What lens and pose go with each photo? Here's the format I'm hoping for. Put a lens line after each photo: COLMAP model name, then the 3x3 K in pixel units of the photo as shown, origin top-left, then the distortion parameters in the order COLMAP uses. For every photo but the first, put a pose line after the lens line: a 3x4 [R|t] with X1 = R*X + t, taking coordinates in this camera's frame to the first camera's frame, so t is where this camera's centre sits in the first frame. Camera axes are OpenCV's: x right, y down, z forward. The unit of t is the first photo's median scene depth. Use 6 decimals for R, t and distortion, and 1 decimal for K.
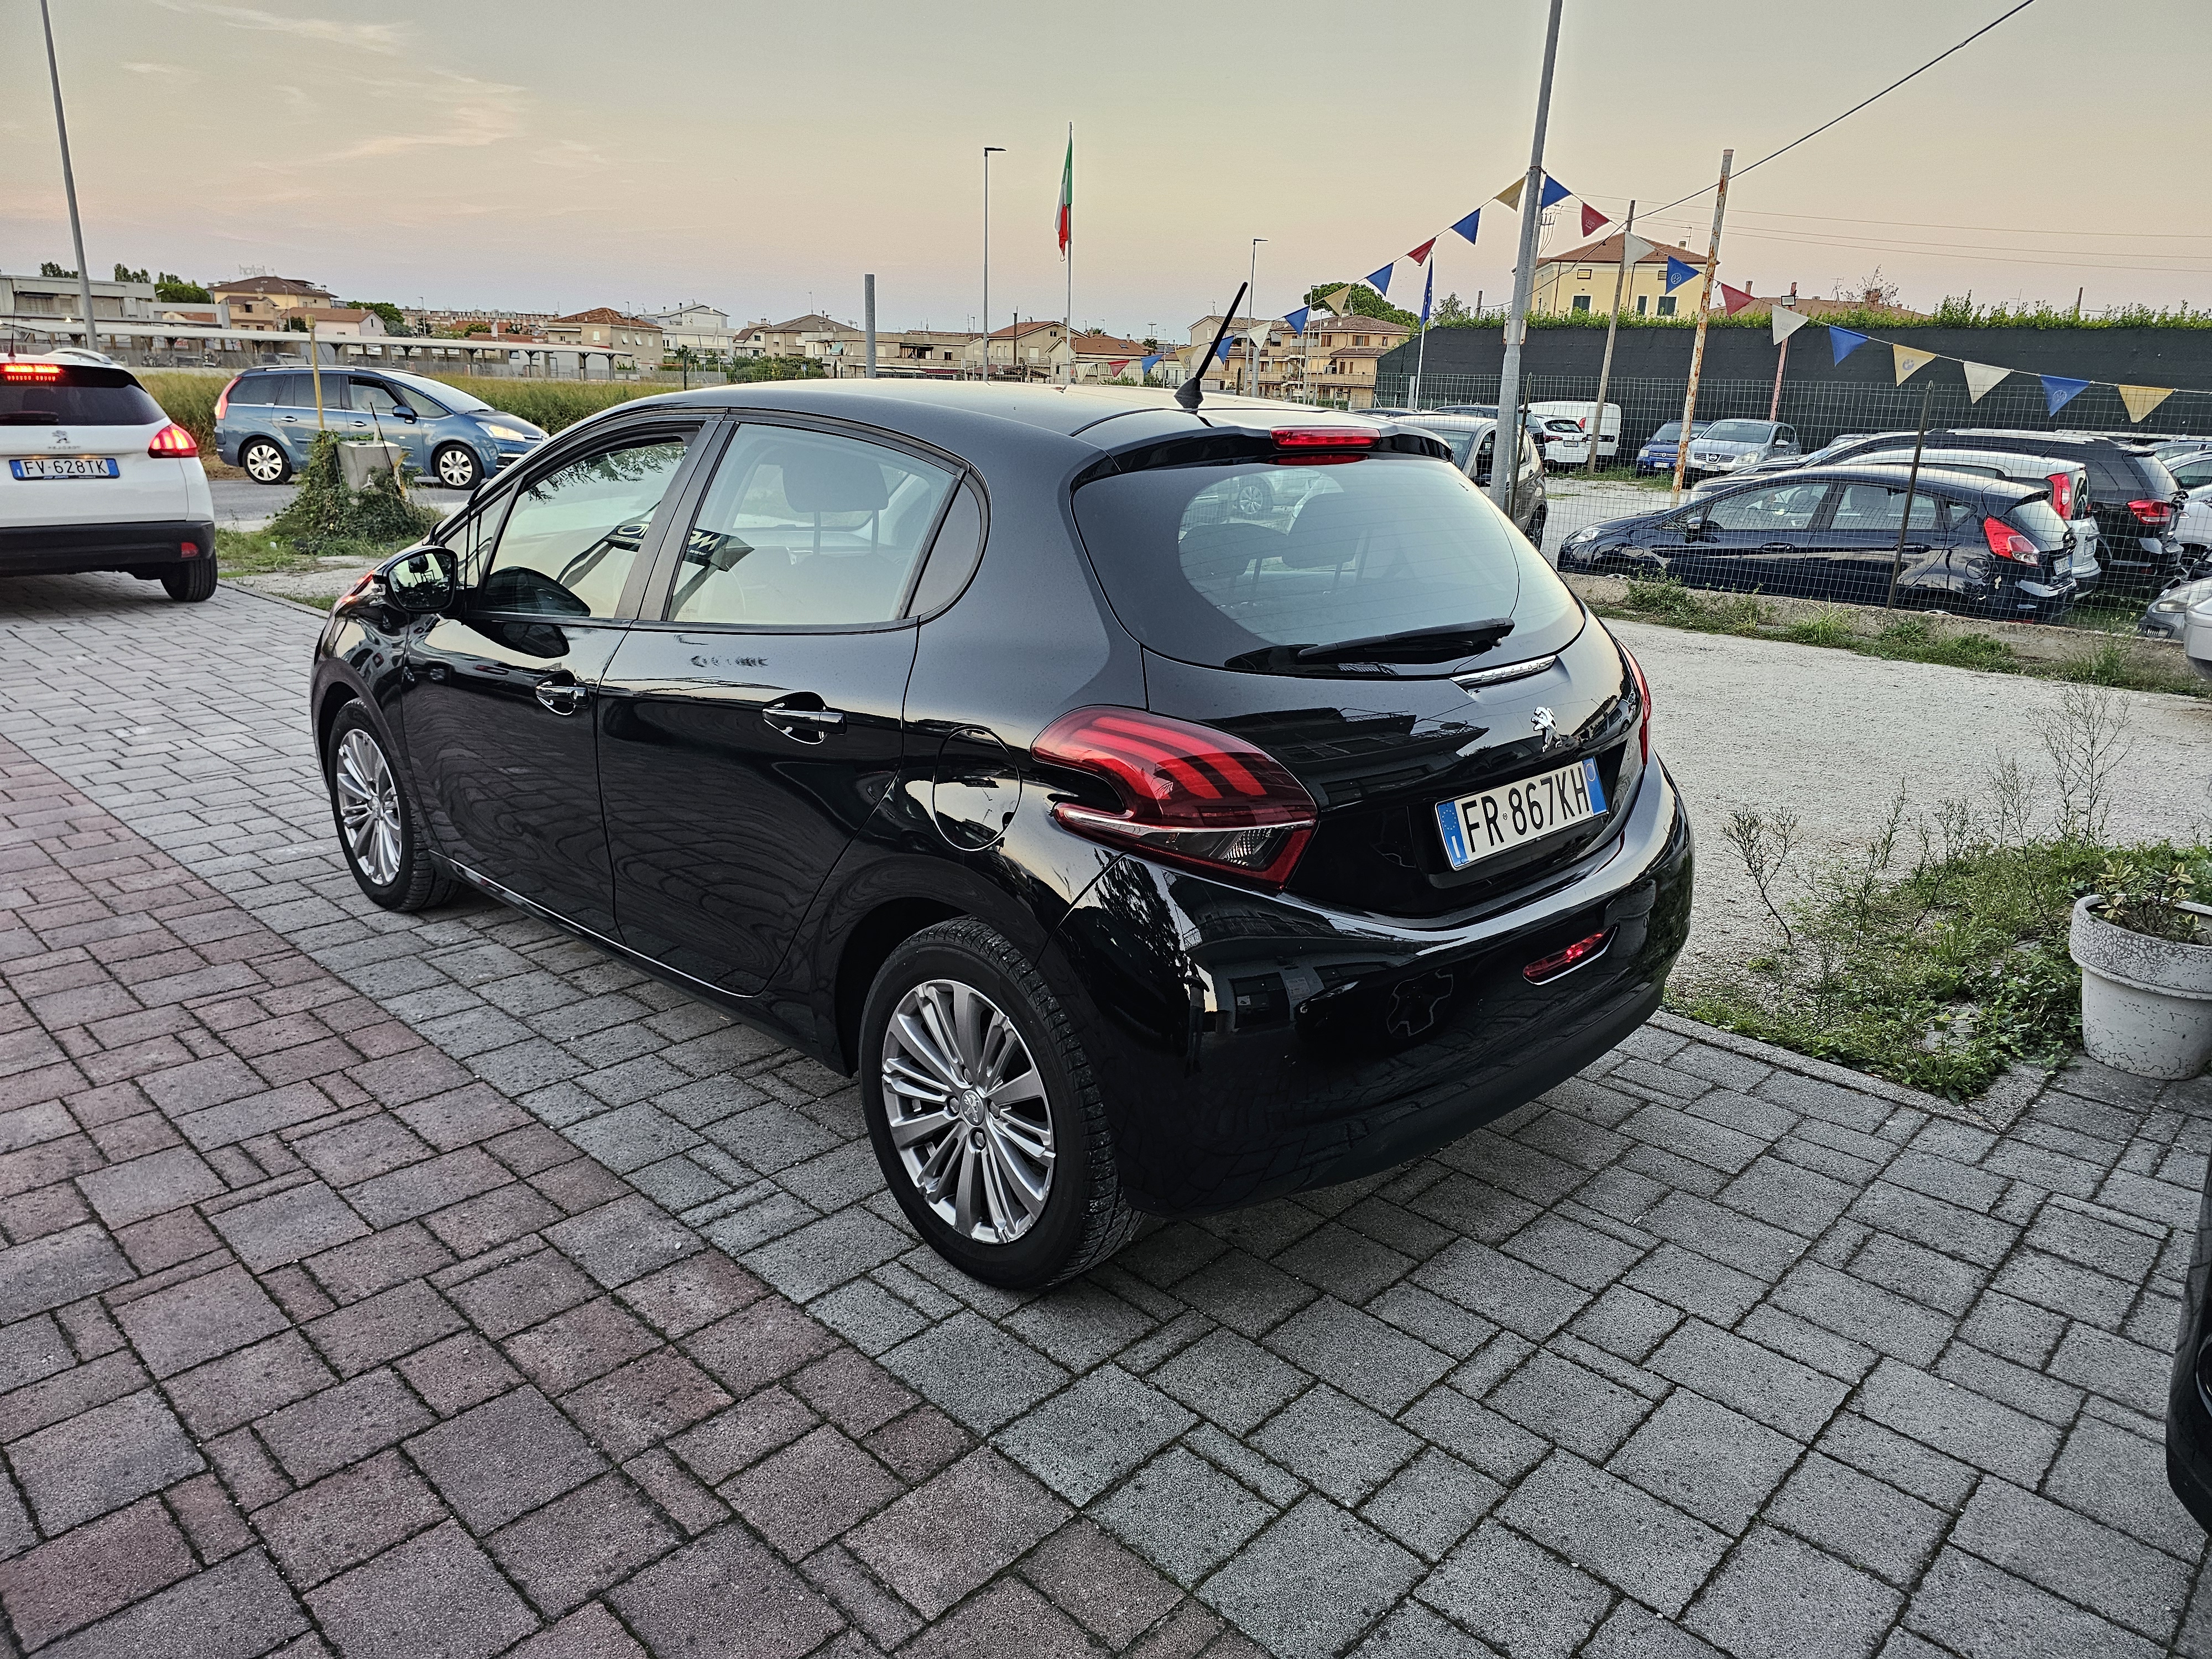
lens RADIAL K [[1488.5, 0, 1116.1], [0, 1488.5, 812.6], [0, 0, 1]] dist [0.057949, -0.064380]
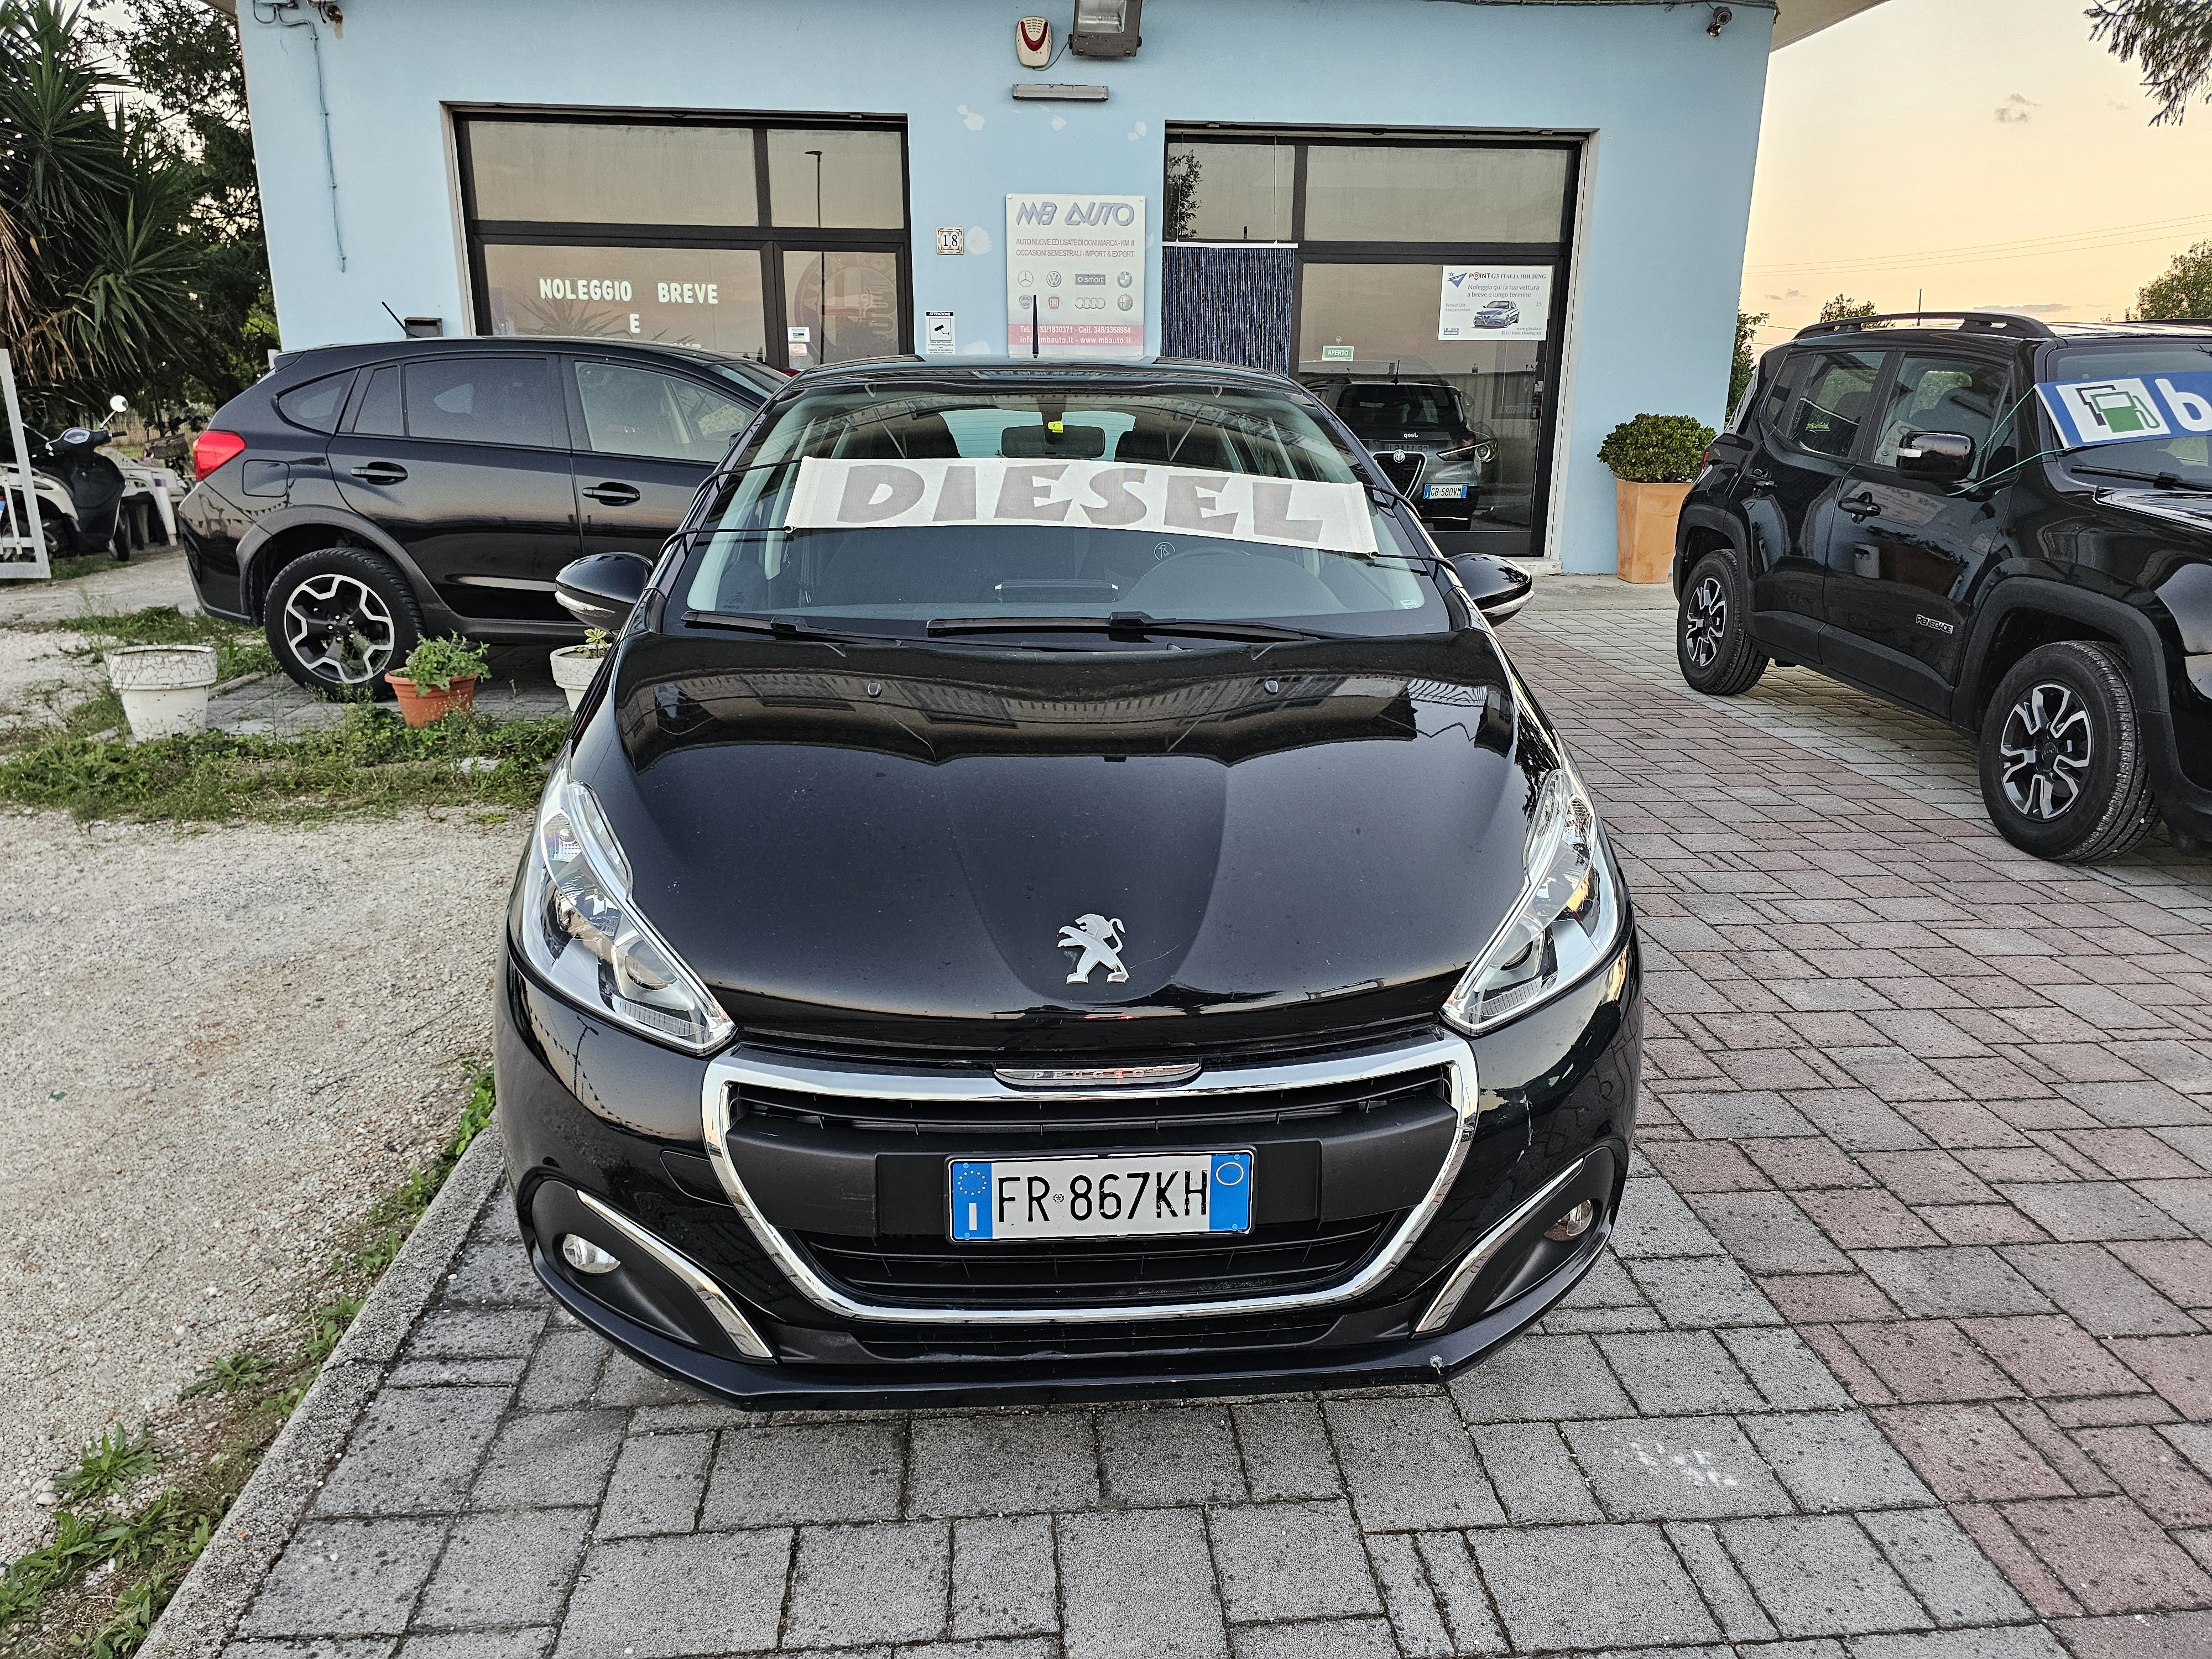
lens RADIAL K [[1481.5, 0, 1106.0], [0, 1481.5, 829.5], [0, 0, 1]] dist [0.060618, -0.052193]
pose [[-0.749390, -0.221527, 0.623971, -0.707800], [0.154050, 0.858178, 0.489693, -0.405964], [-0.643959, 0.463094, -0.608984, 1.410362]]
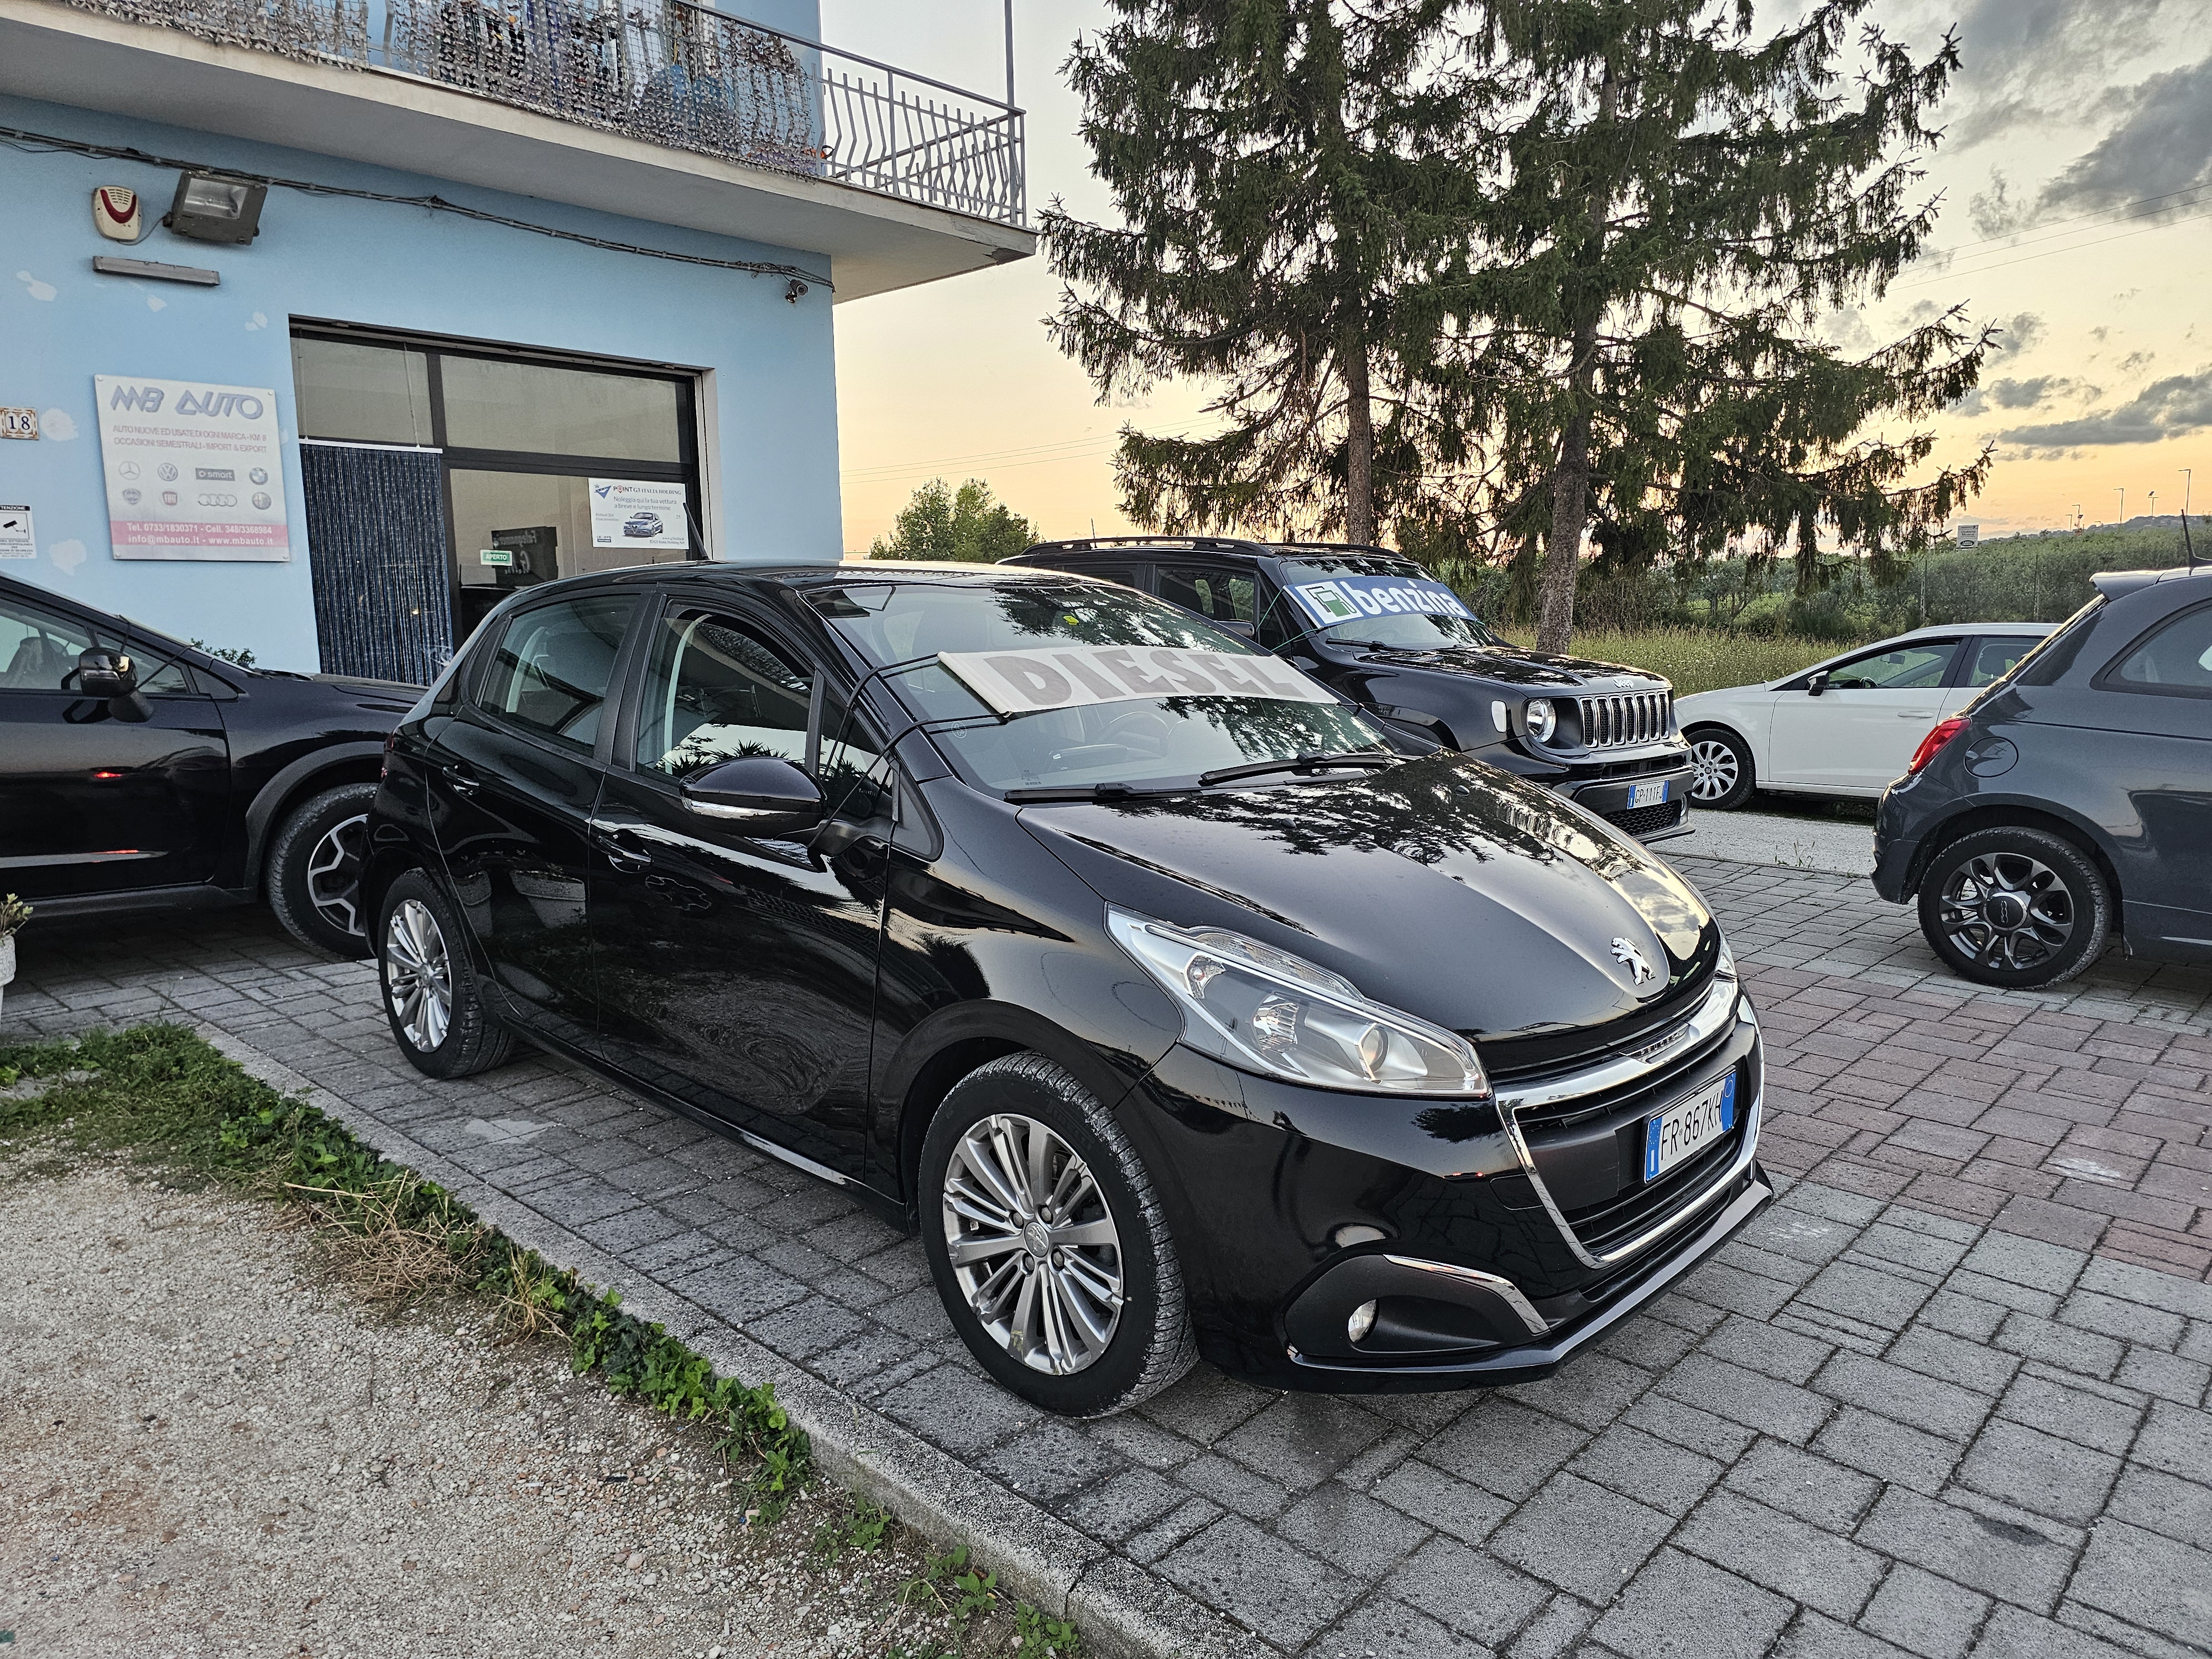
lens RADIAL K [[1488.5, 0, 1116.1], [0, 1488.5, 812.6], [0, 0, 1]] dist [0.057949, -0.064380]
pose [[-0.999527, -0.021868, -0.021643, -0.224176], [-0.028840, 0.910981, 0.411439, -0.470379], [0.010719, 0.411868, -0.911180, 1.700379]]
